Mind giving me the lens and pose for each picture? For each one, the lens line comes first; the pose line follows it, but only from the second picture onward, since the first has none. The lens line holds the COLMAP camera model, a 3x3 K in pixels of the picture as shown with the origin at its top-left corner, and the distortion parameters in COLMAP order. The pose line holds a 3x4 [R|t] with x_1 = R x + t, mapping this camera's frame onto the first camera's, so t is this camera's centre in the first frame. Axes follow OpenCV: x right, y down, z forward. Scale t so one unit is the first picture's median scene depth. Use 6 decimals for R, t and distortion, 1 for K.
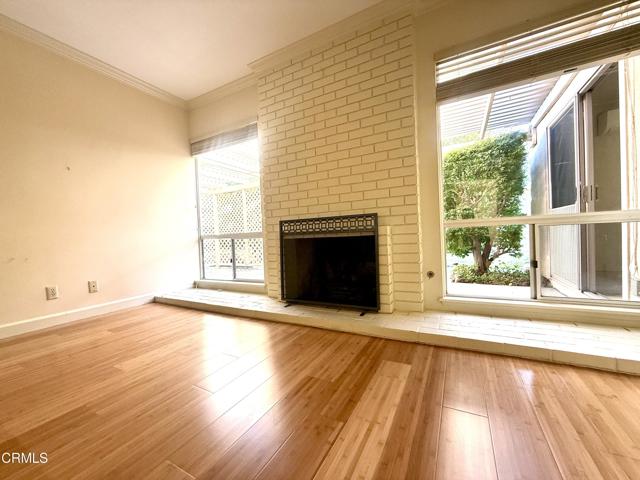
lens RADIAL K [[254.5, 0, 320.0], [0, 254.5, 240.0], [0, 0, 1]] dist [-0.000628, -0.000083]
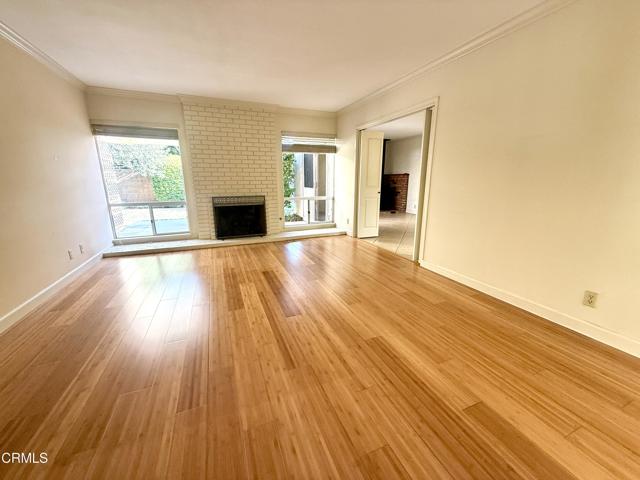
lens RADIAL K [[254.5, 0, 320.0], [0, 254.5, 240.0], [0, 0, 1]] dist [-0.000628, -0.000083]
pose [[0.622982, -0.141723, 0.769291, -1.148589], [-0.011082, 0.981753, 0.189838, -0.127969], [-0.782158, -0.126791, 0.610044, -0.798576]]
